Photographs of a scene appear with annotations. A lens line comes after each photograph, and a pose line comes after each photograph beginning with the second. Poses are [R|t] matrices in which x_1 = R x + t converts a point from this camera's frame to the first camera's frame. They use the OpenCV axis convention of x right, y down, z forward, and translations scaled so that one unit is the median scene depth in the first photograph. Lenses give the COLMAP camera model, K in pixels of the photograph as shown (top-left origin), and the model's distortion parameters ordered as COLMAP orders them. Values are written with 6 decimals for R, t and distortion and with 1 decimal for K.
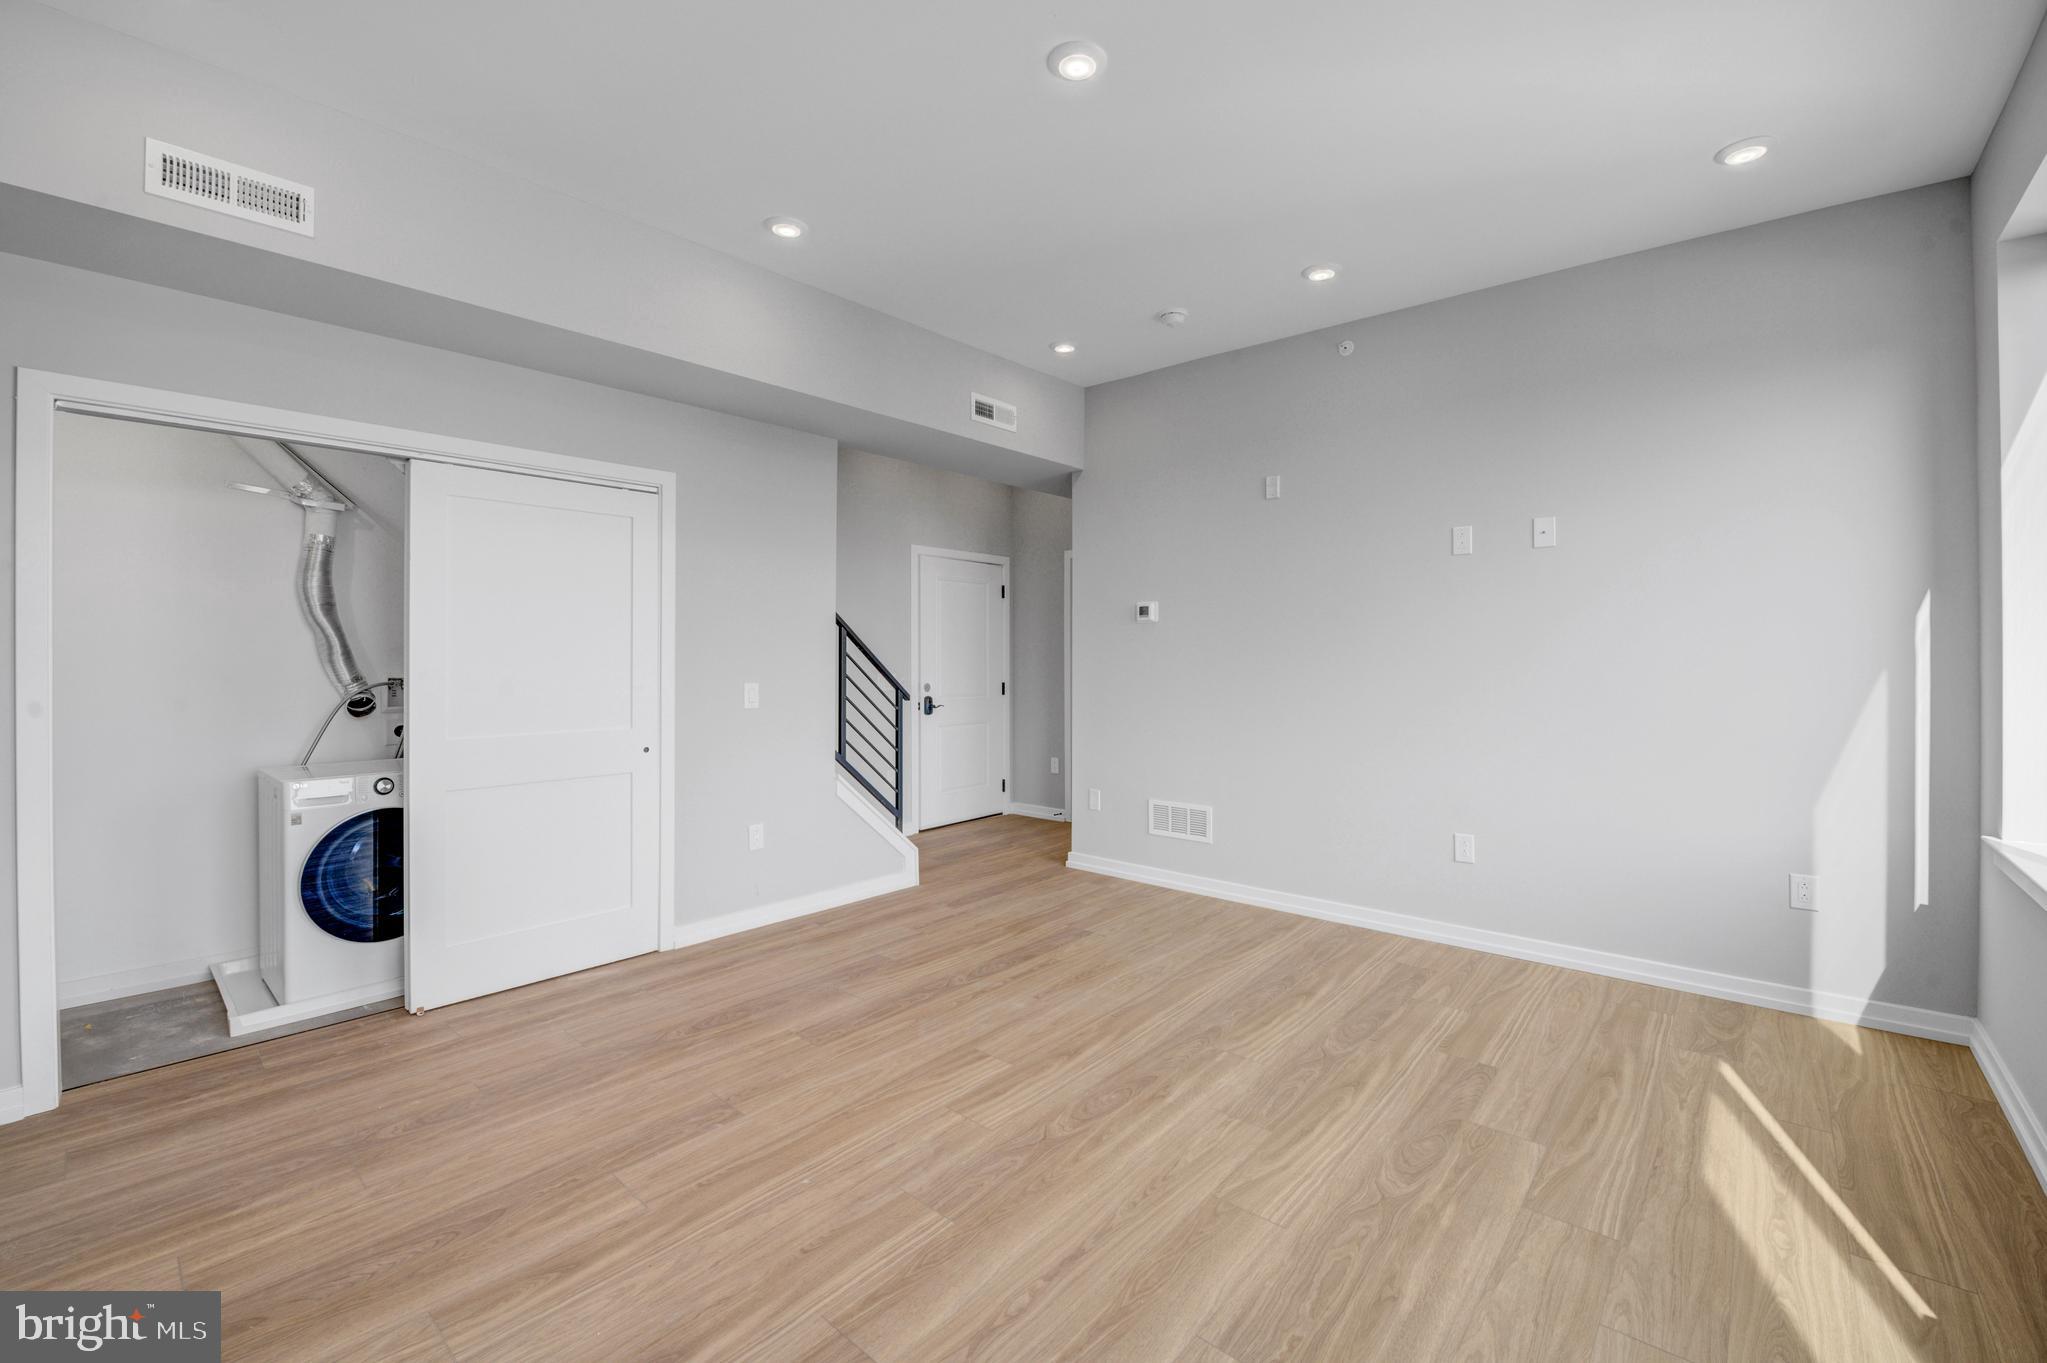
lens RADIAL K [[827.6, 0, 1029.0], [0, 827.6, 657.5], [0, 0, 1]] dist [-0.015495, -0.000321]
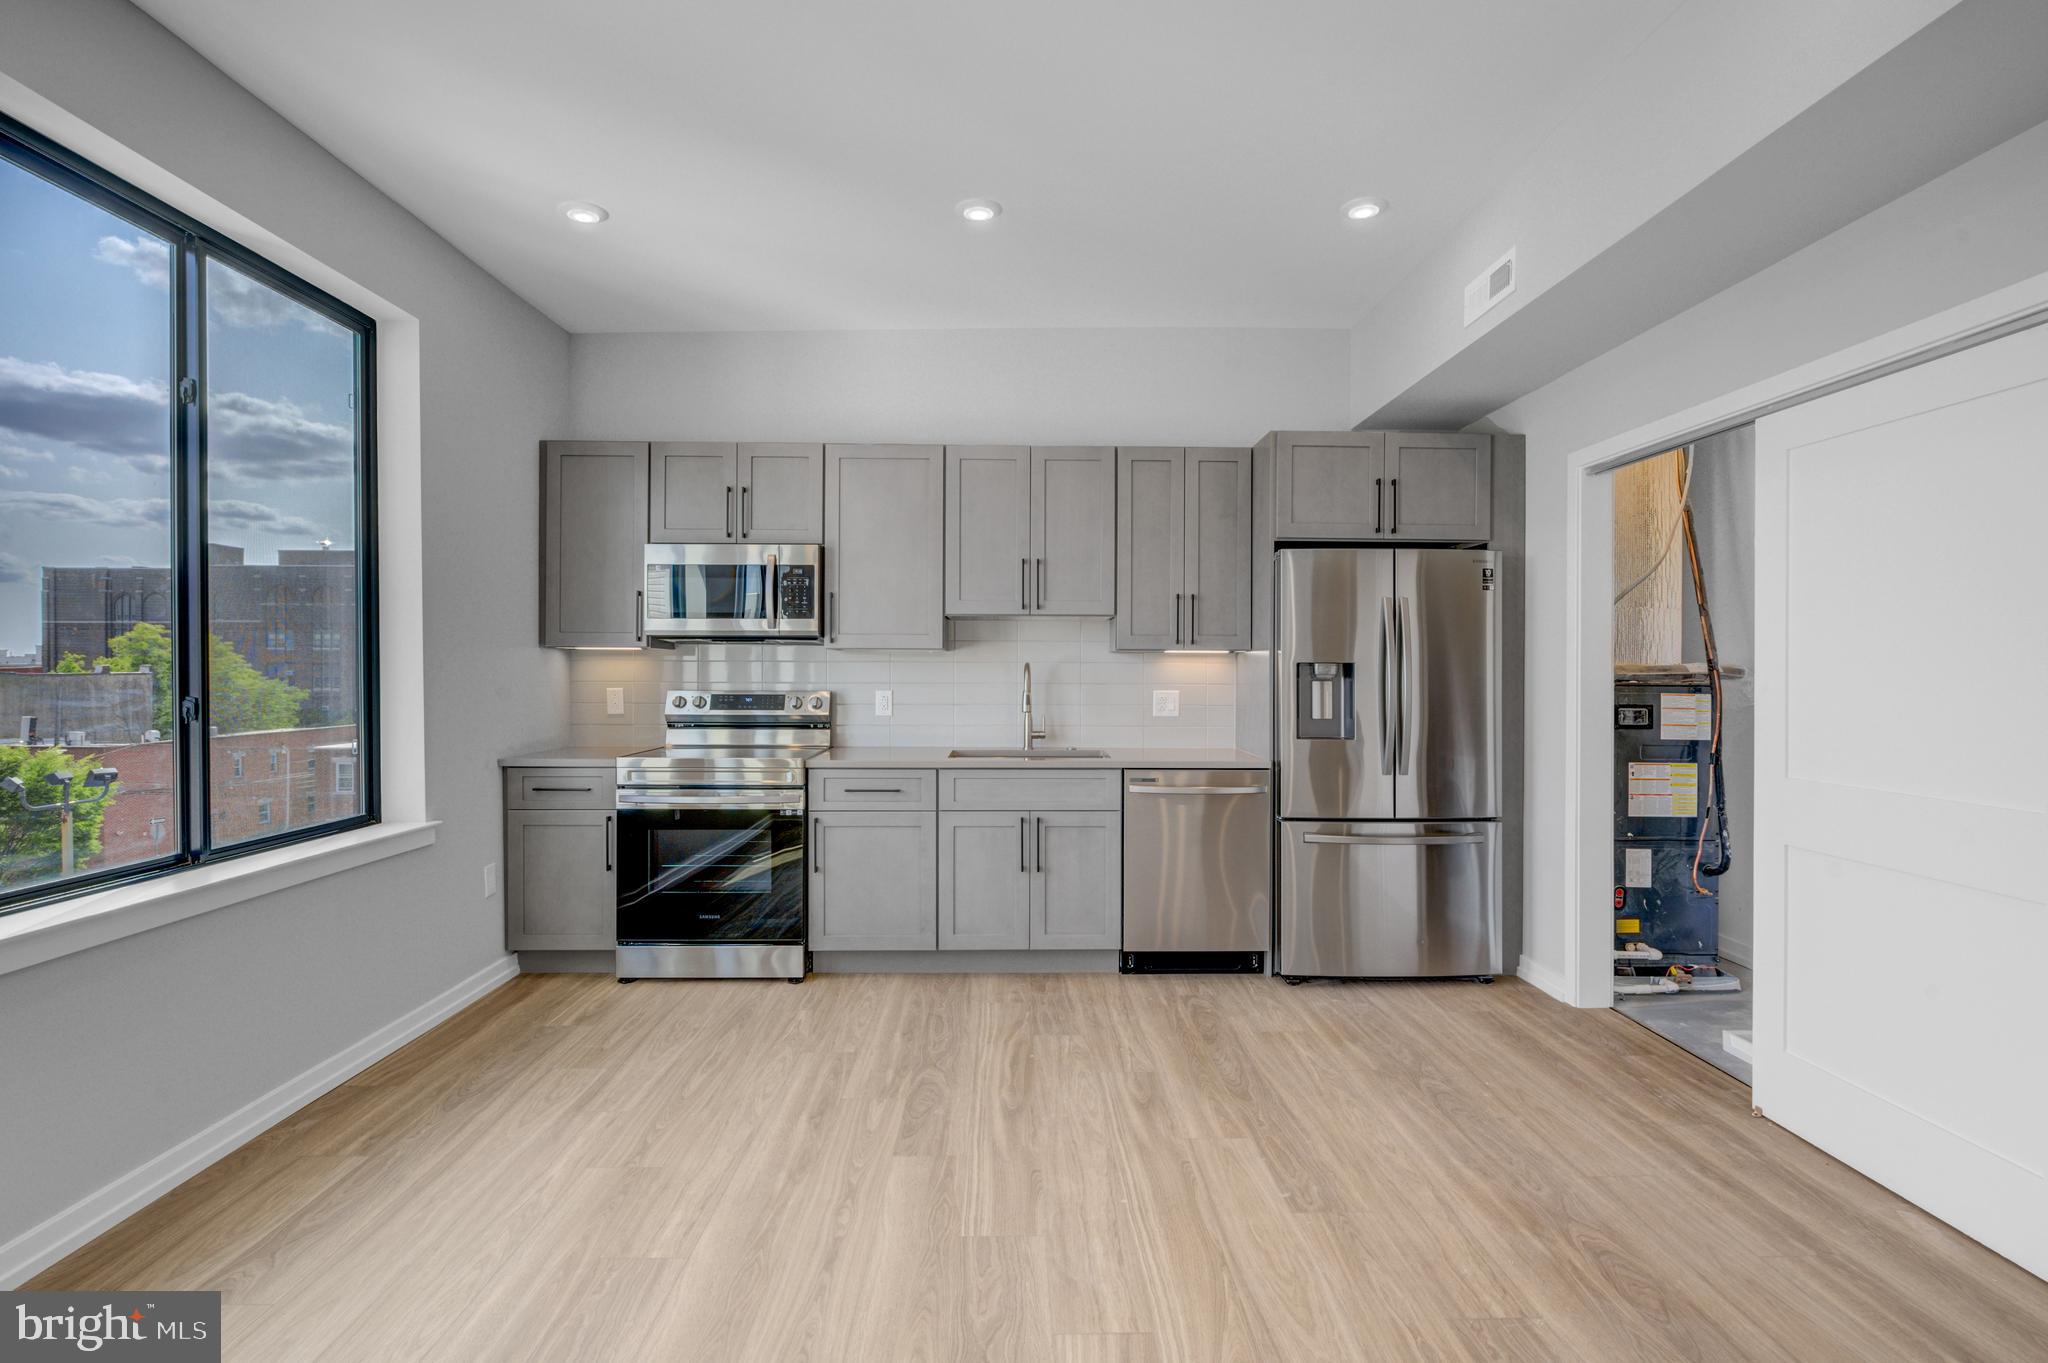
lens RADIAL K [[972.7, 0, 1031.0], [0, 972.7, 676.4], [0, 0, 1]] dist [-0.003338, -0.005679]
pose [[-0.733156, 0.005993, -0.680034, 0.432377], [-0.000325, 0.999958, 0.009164, 0.005279], [0.680060, 0.006940, -0.733124, 1.299607]]
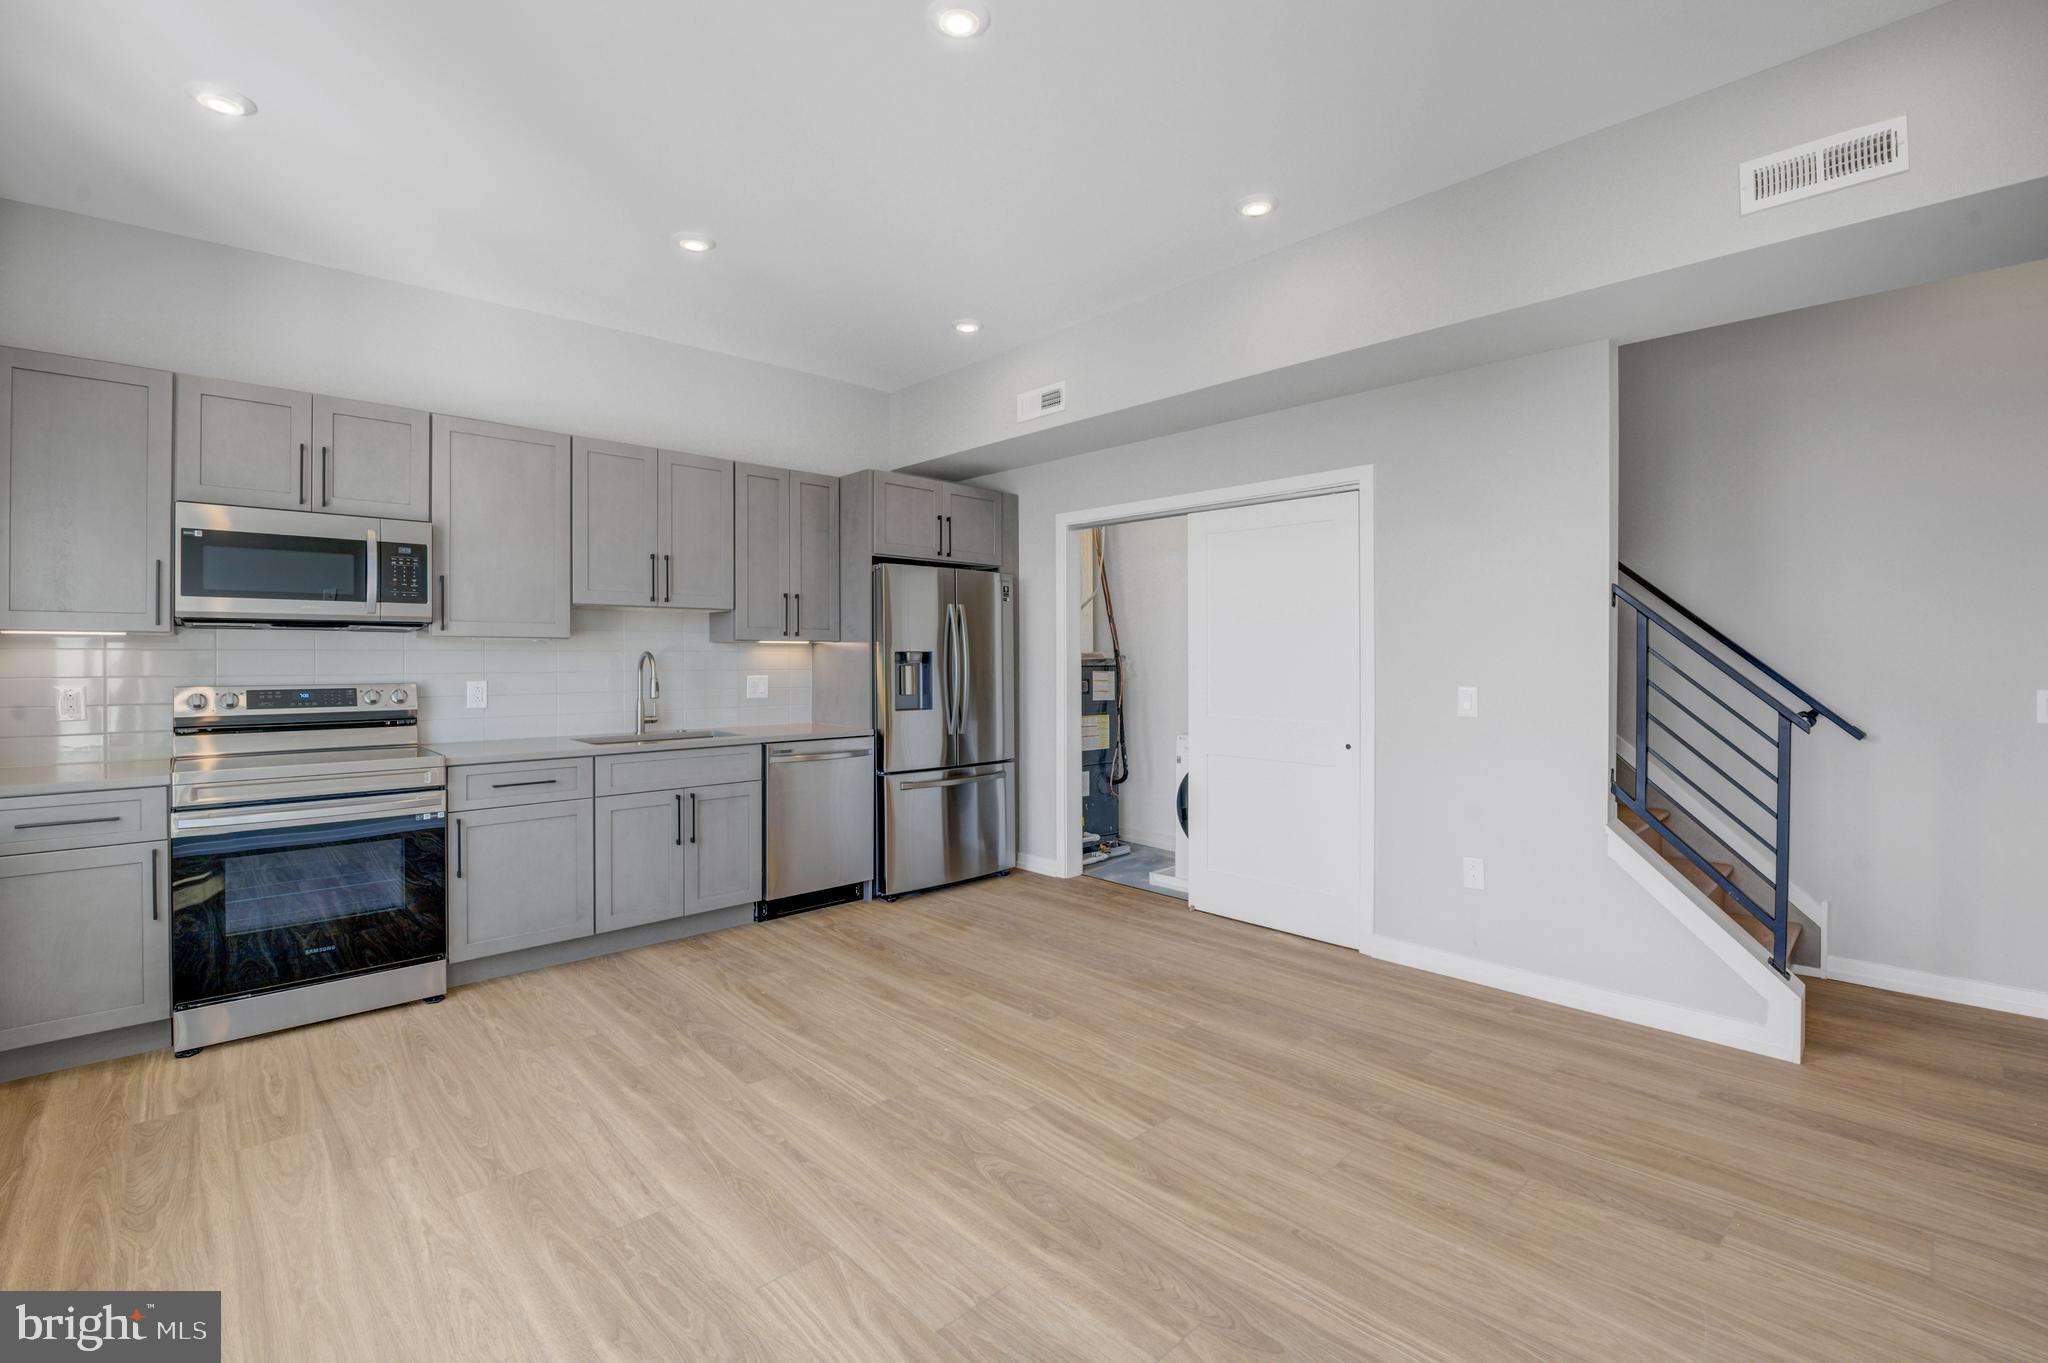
lens RADIAL K [[893.8, 0, 1044.9], [0, 893.8, 658.4], [0, 0, 1]] dist [-0.010217, -0.000598]
pose [[-0.073481, 0.006824, -0.997273, 0.842418], [0.001190, 0.999976, 0.006755, -0.000590], [0.997296, -0.000691, -0.073487, 0.931763]]
